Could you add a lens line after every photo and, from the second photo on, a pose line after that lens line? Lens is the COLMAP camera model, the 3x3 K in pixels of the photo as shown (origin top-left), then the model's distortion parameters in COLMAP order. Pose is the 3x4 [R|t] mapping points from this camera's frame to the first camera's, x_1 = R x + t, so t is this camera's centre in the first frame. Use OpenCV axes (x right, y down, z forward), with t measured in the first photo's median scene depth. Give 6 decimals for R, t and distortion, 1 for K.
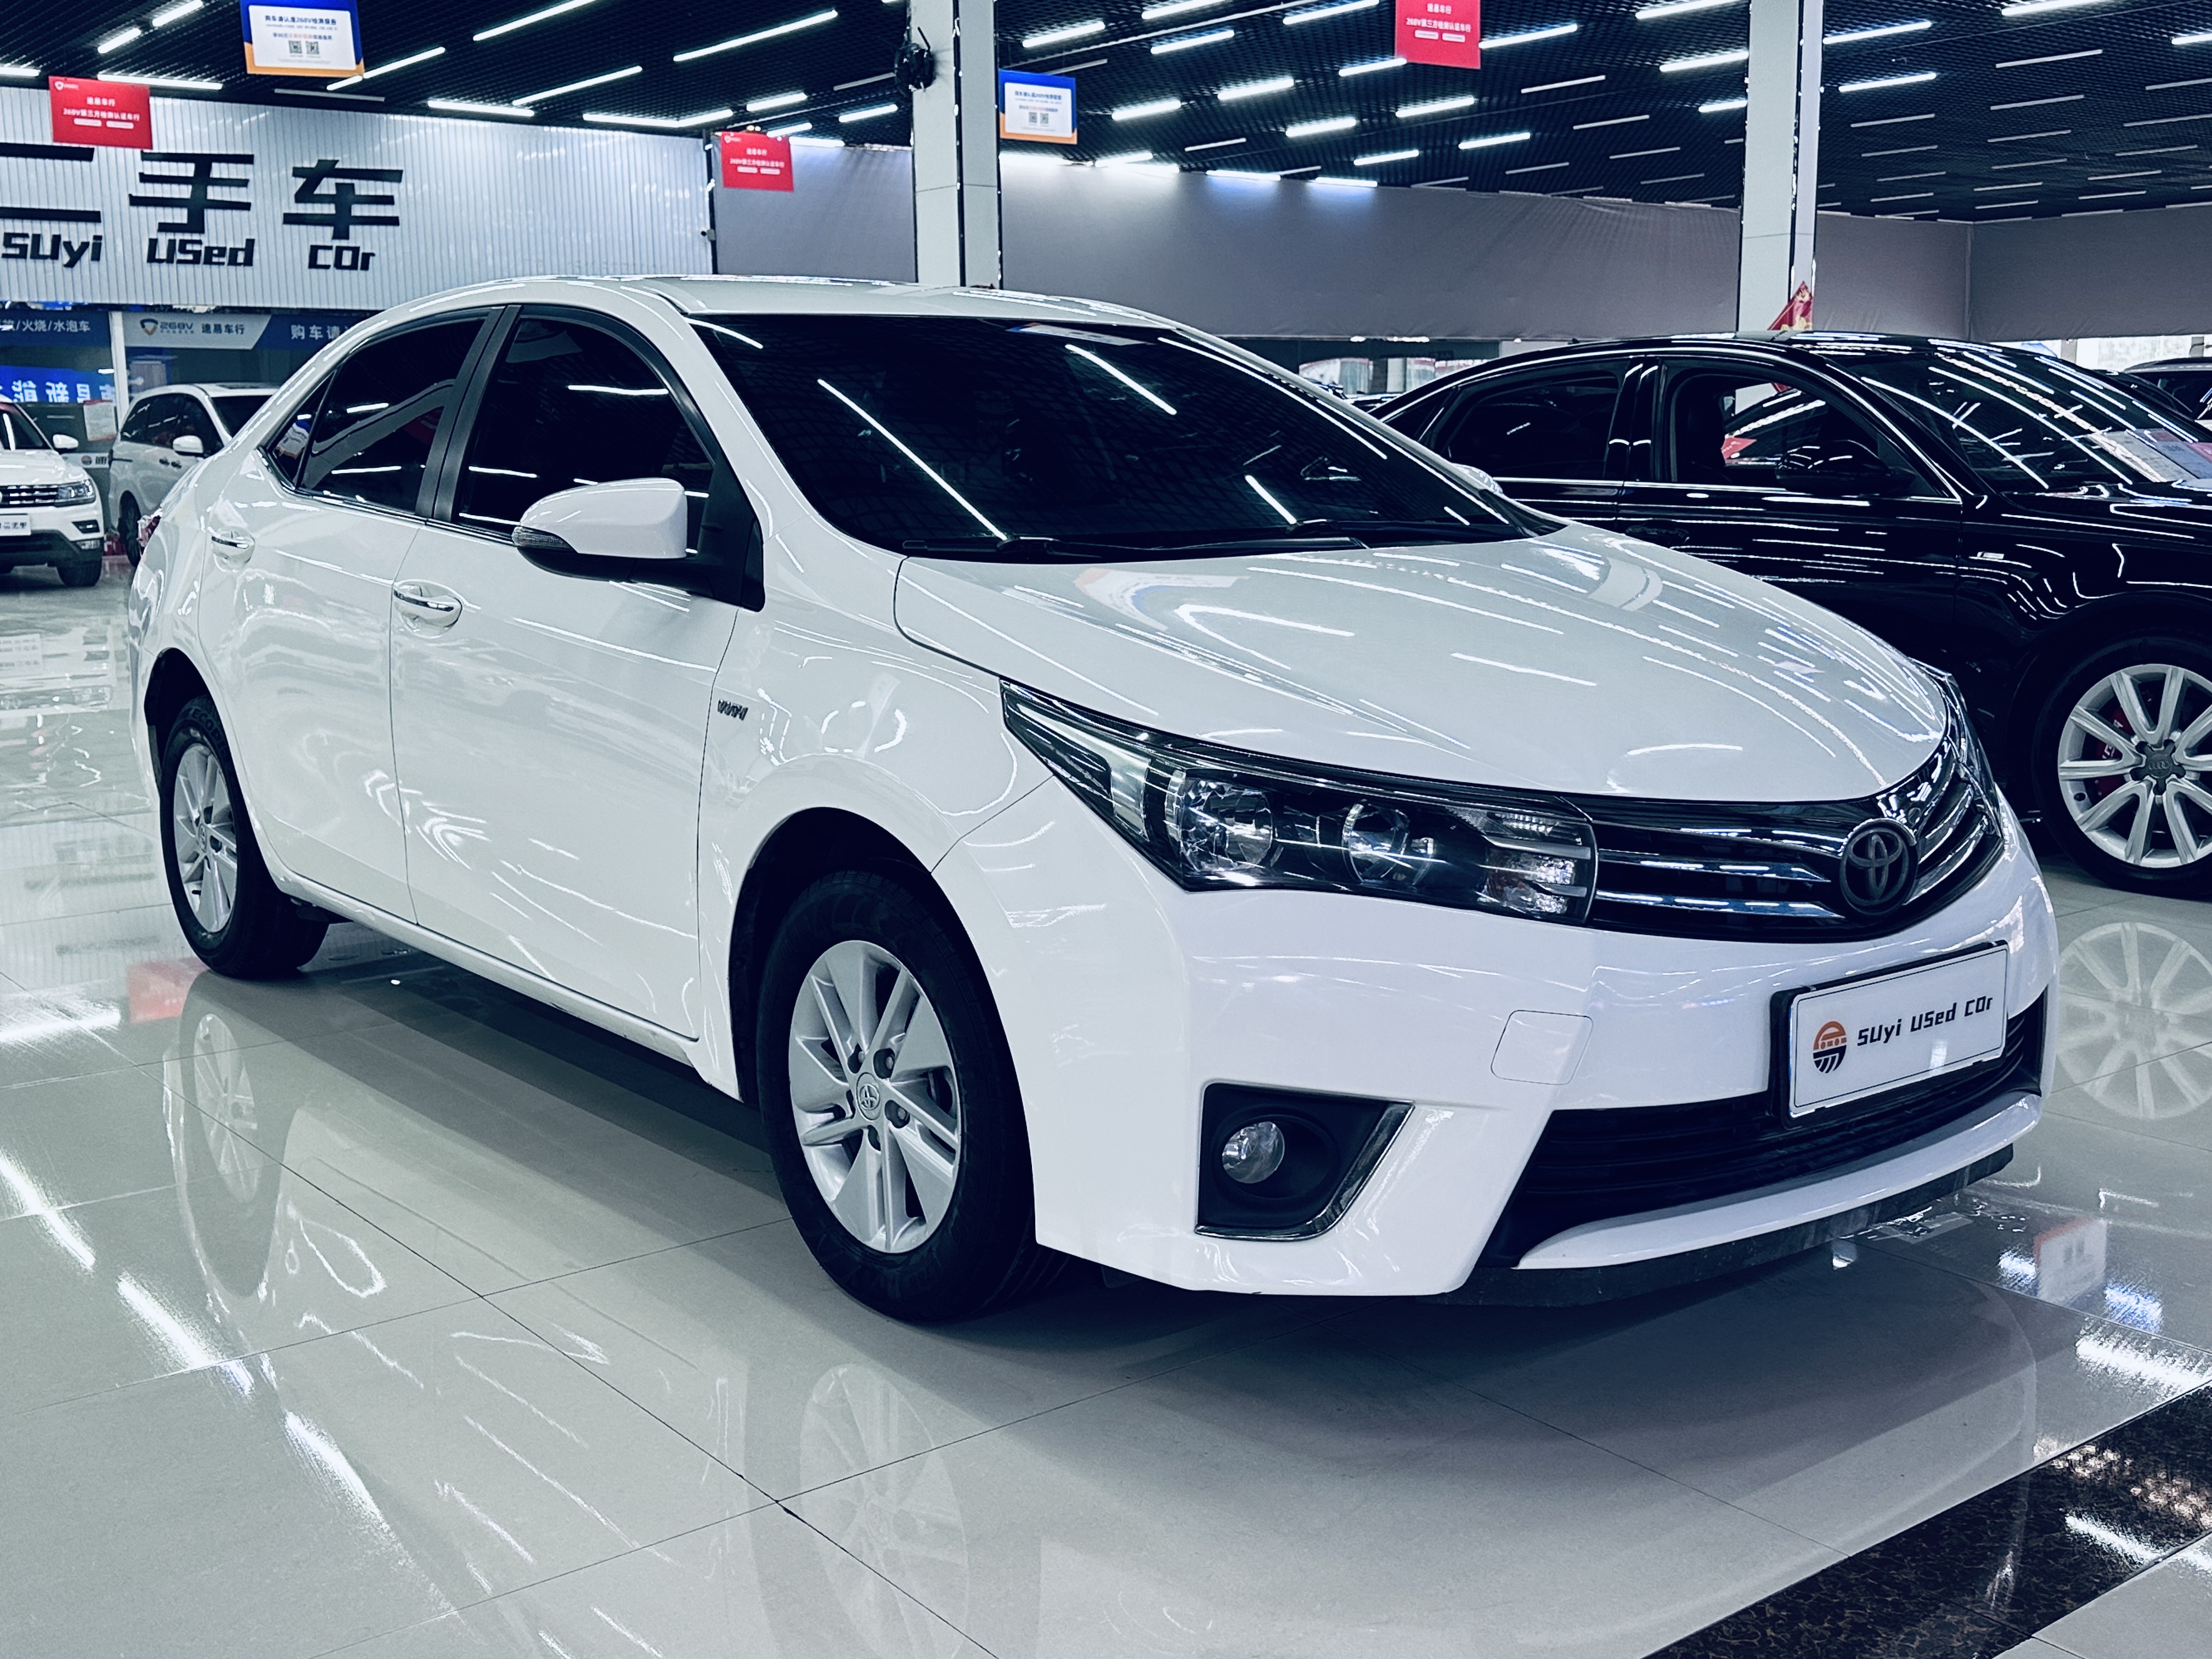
lens RADIAL K [[2372.2, 0, 1106.0], [0, 2372.2, 829.5], [0, 0, 1]] dist [0.104202, -0.211634]
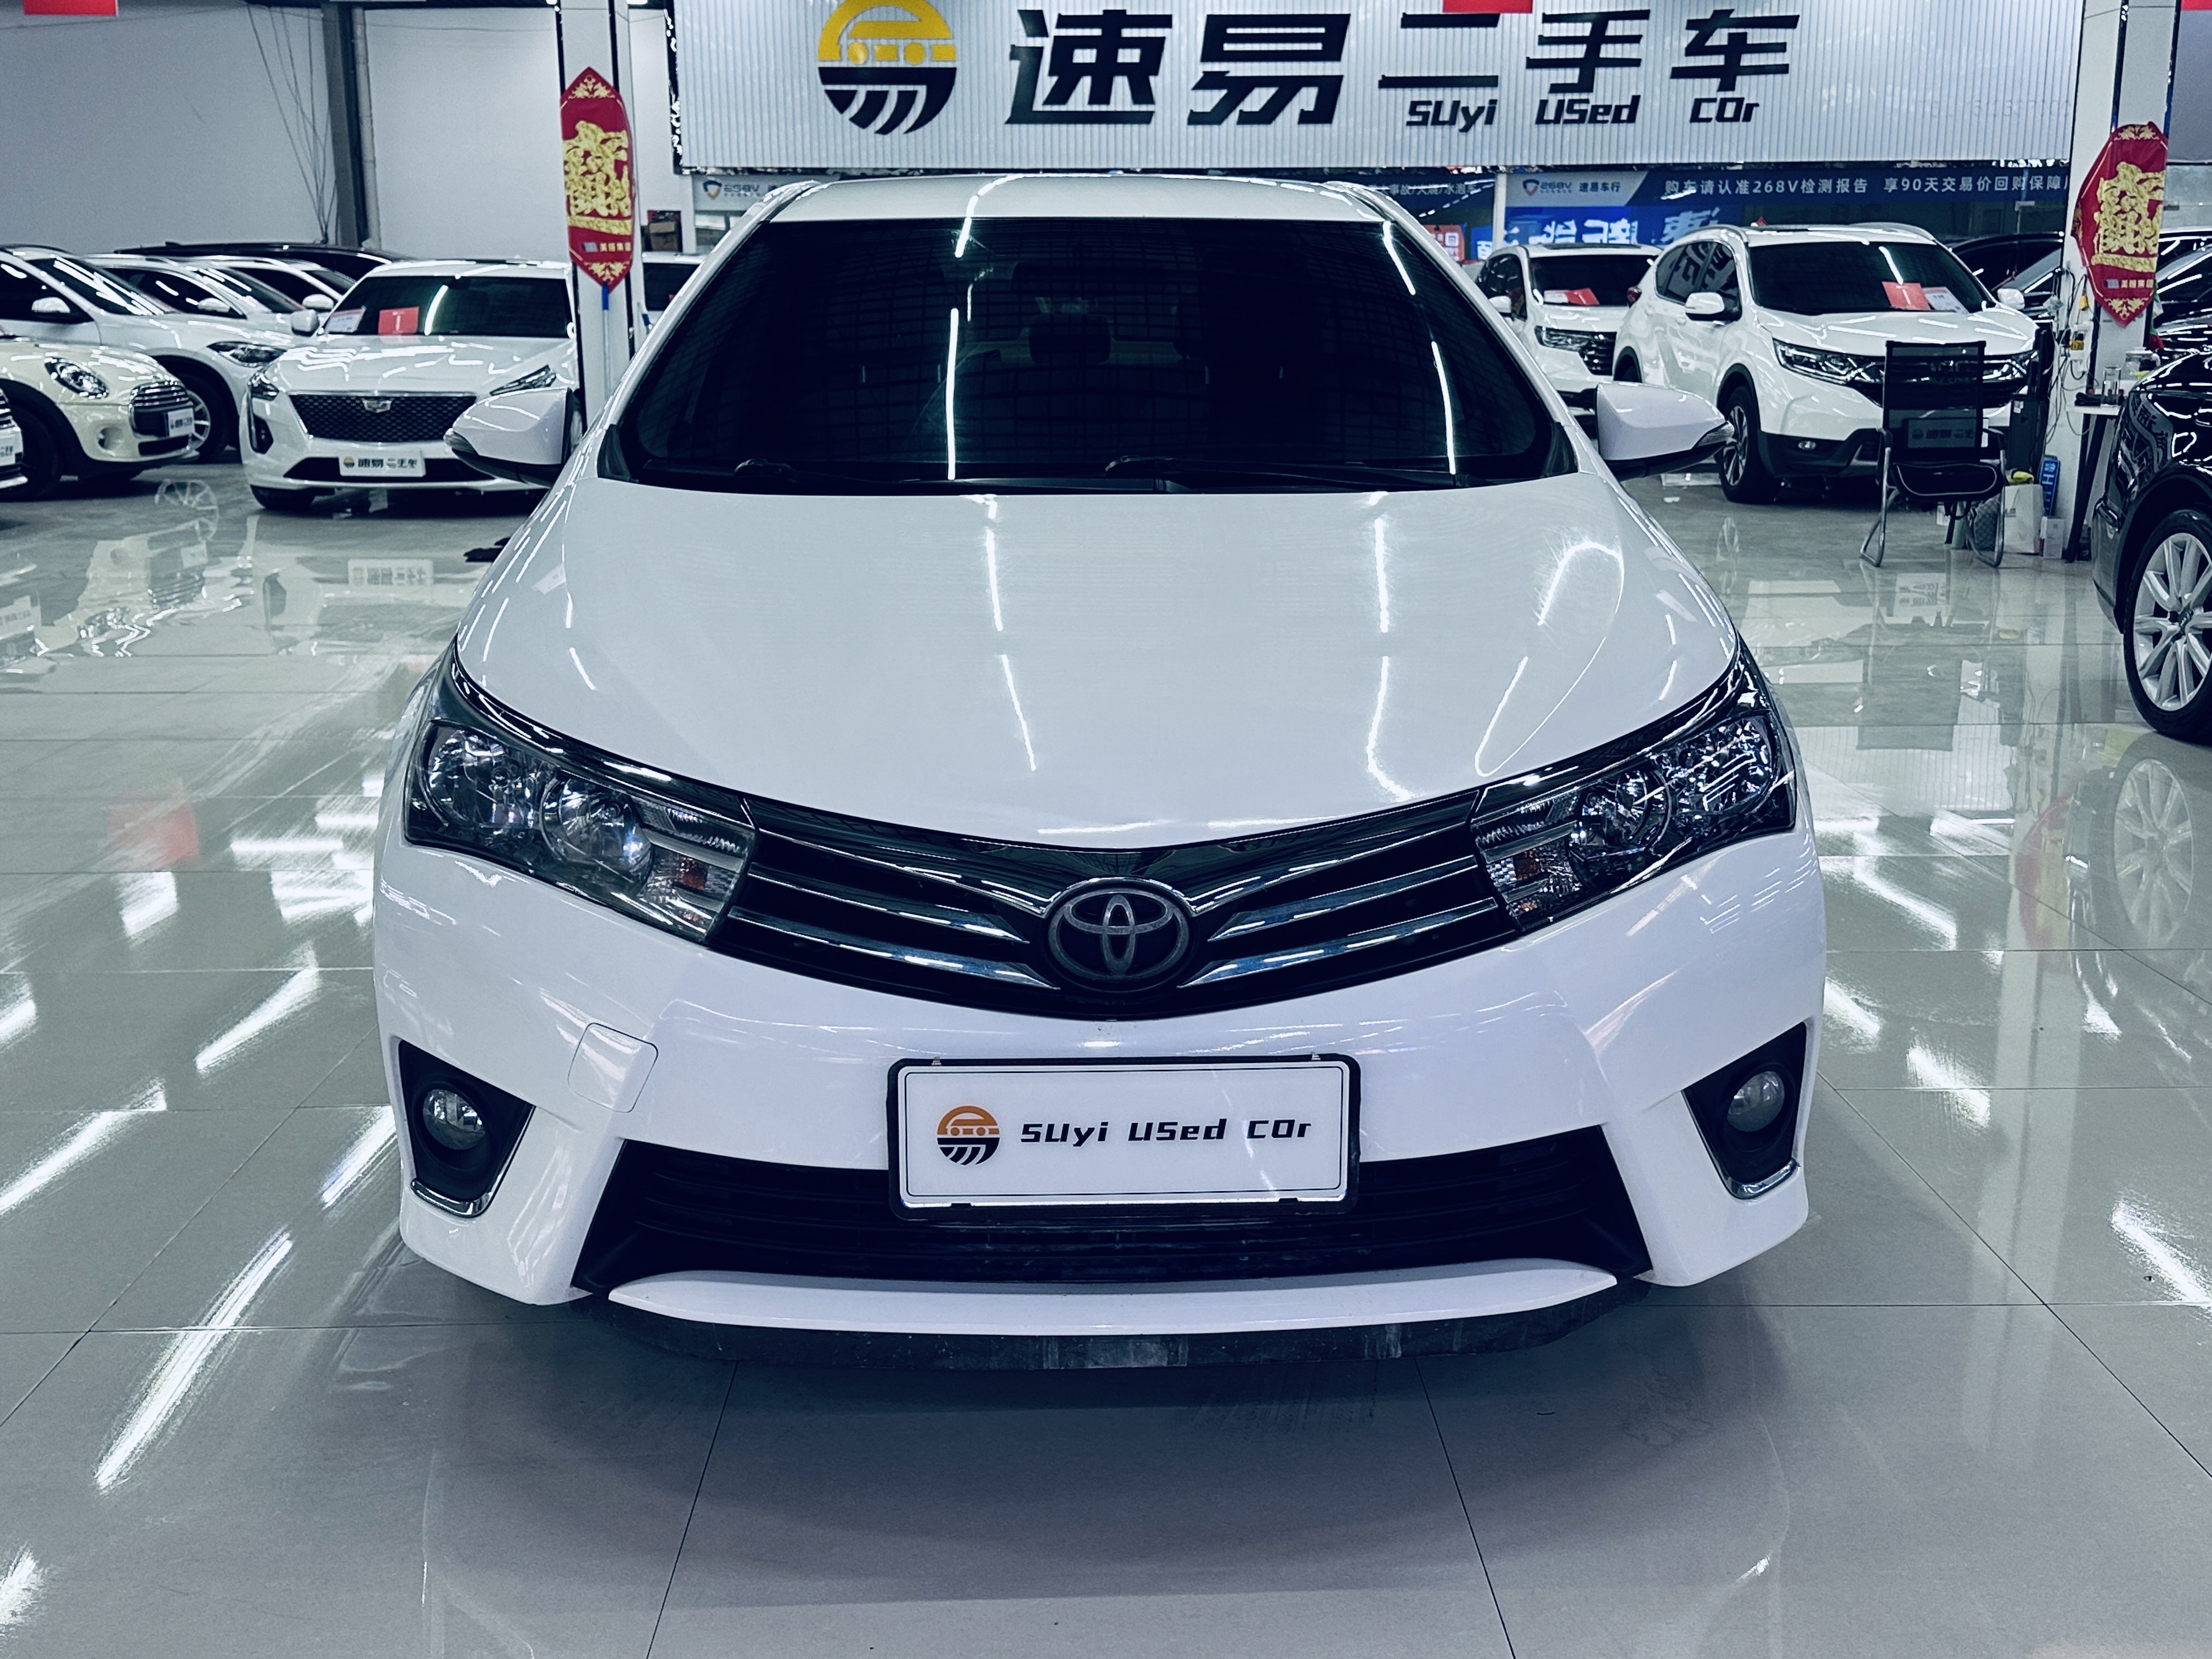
lens RADIAL K [[2351.5, 0, 1106.0], [0, 2351.5, 829.5], [0, 0, 1]] dist [0.237501, -0.633298]
pose [[0.805728, 0.137783, -0.576036, 0.092300], [-0.102015, 0.990314, 0.094181, -0.011425], [0.583434, -0.017120, 0.811980, 0.040030]]
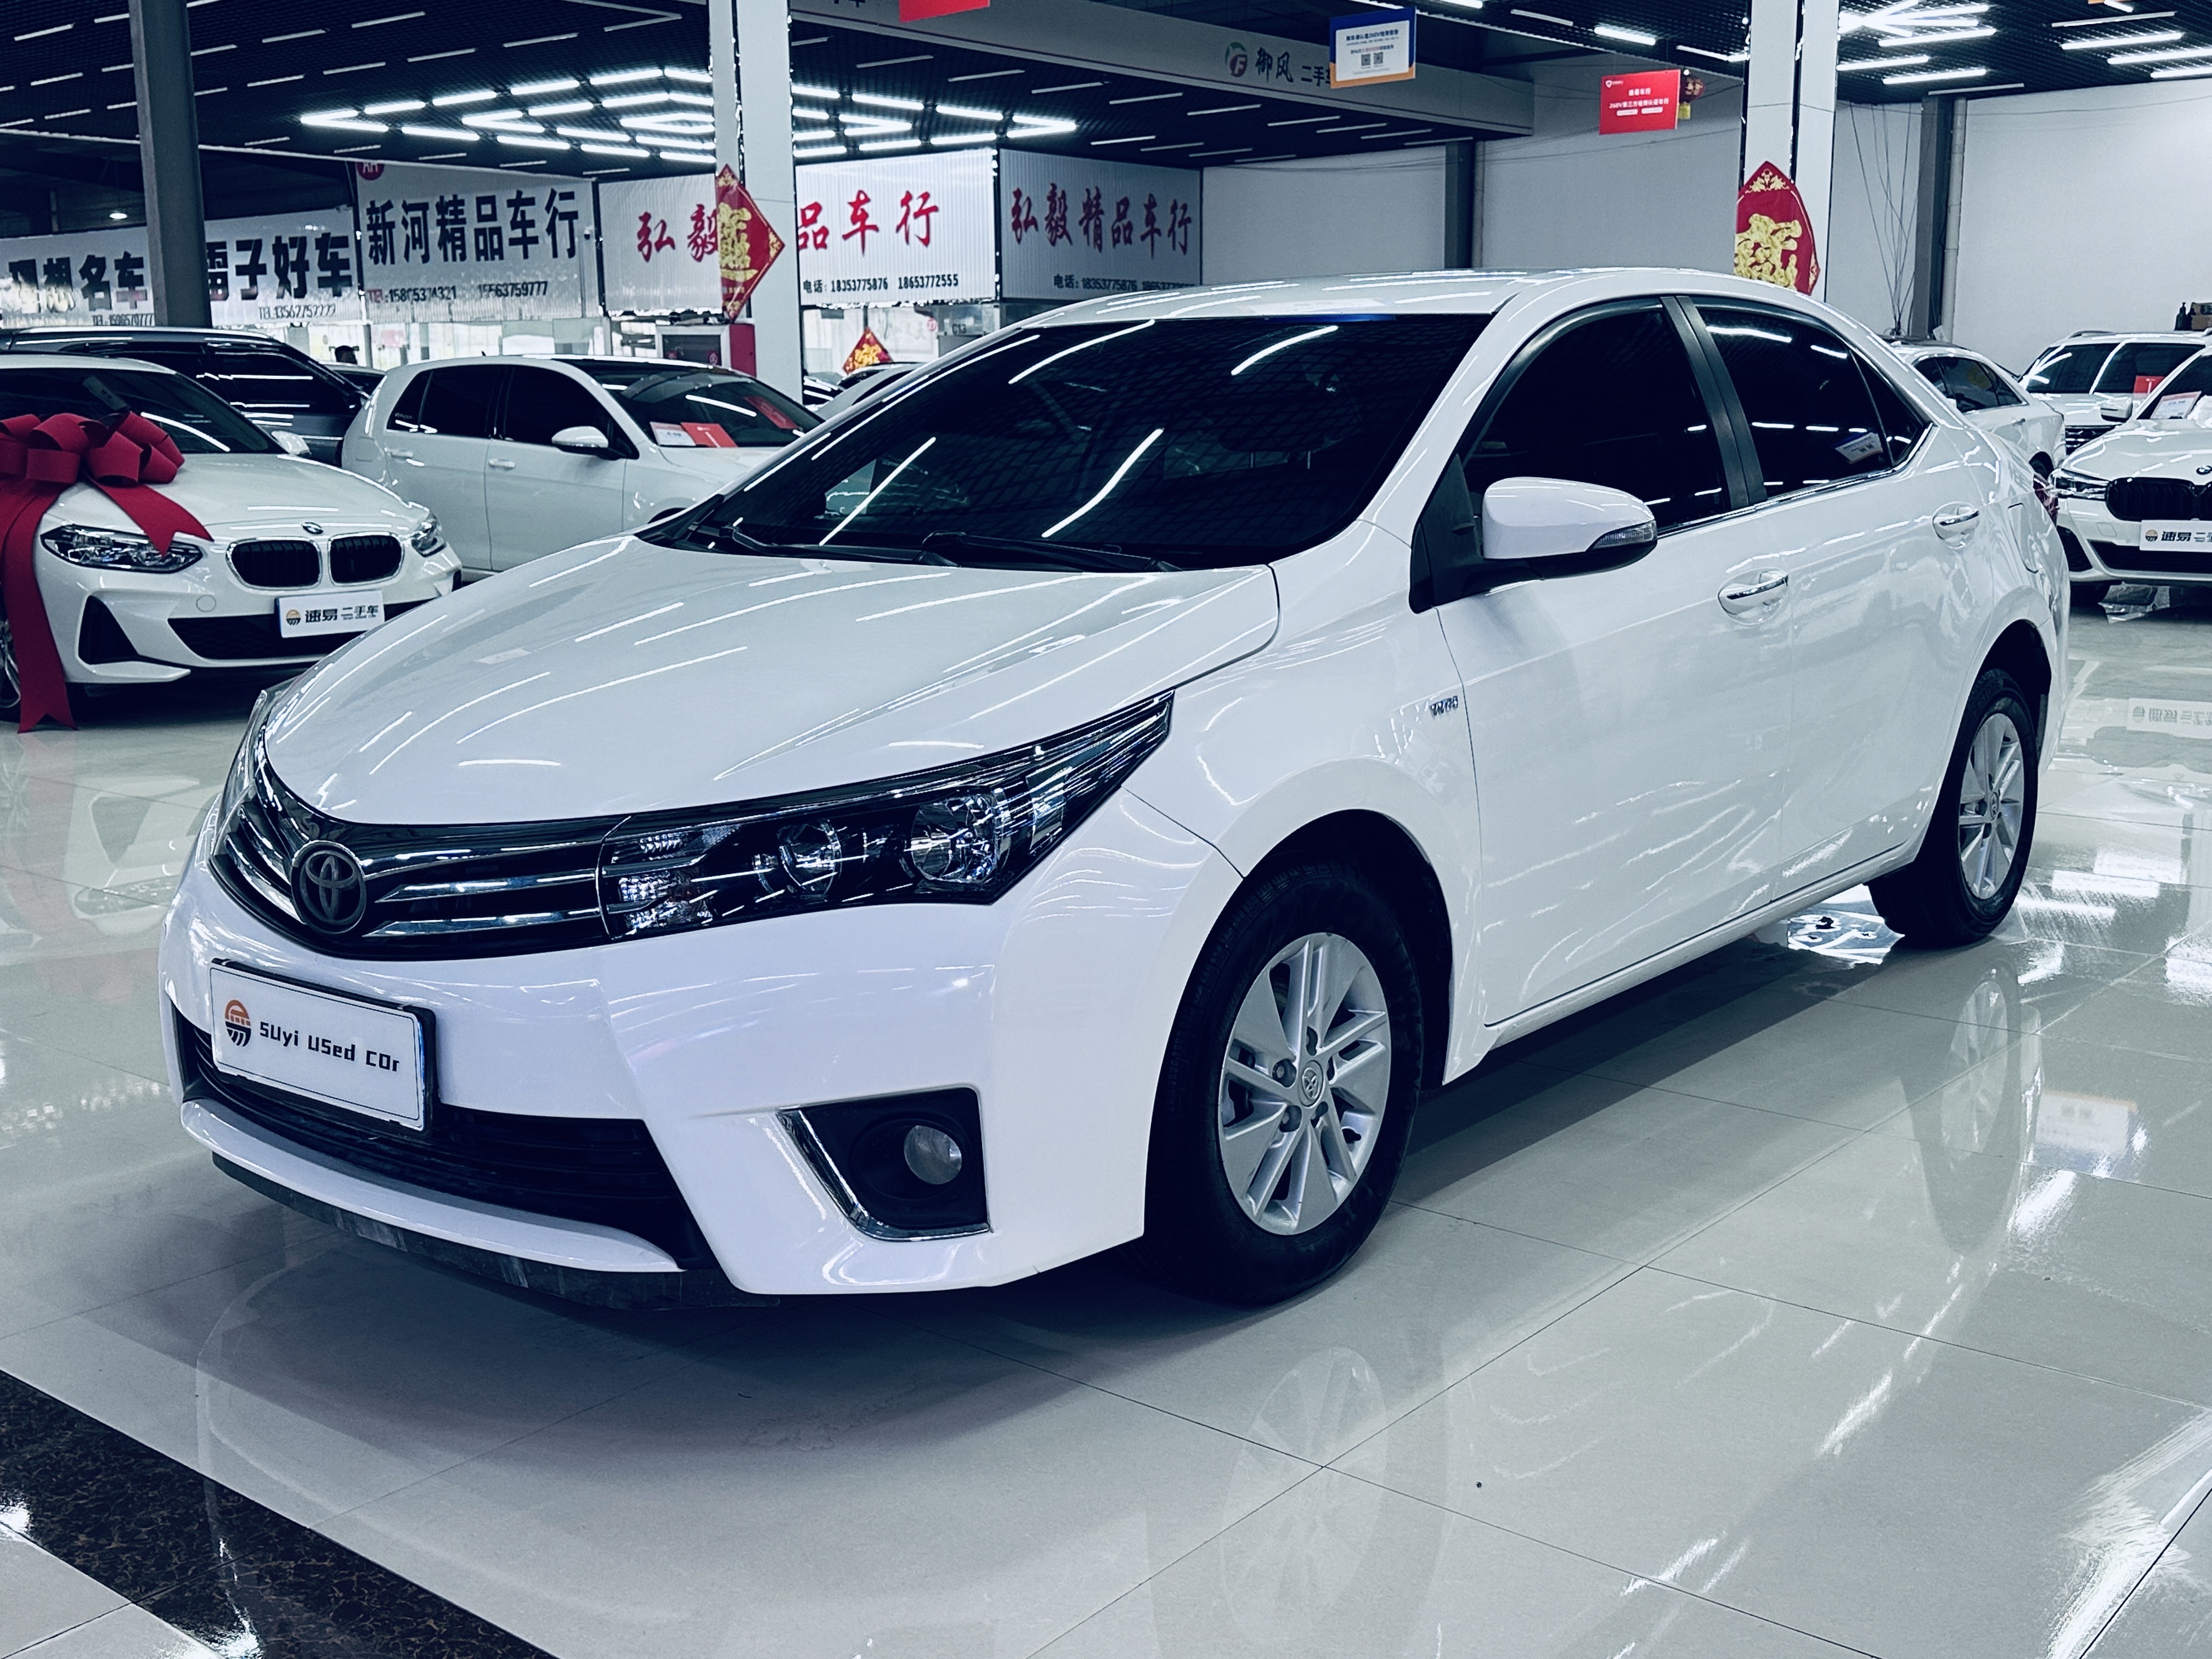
lens RADIAL K [[2328.5, 0, 1106.0], [0, 2328.5, 829.5], [0, 0, 1]] dist [0.175715, -0.371524]
pose [[0.224273, 0.186913, -0.956433, 0.162628], [-0.151830, 0.976151, 0.155164, -0.025993], [0.962626, 0.110416, 0.247304, 0.126145]]
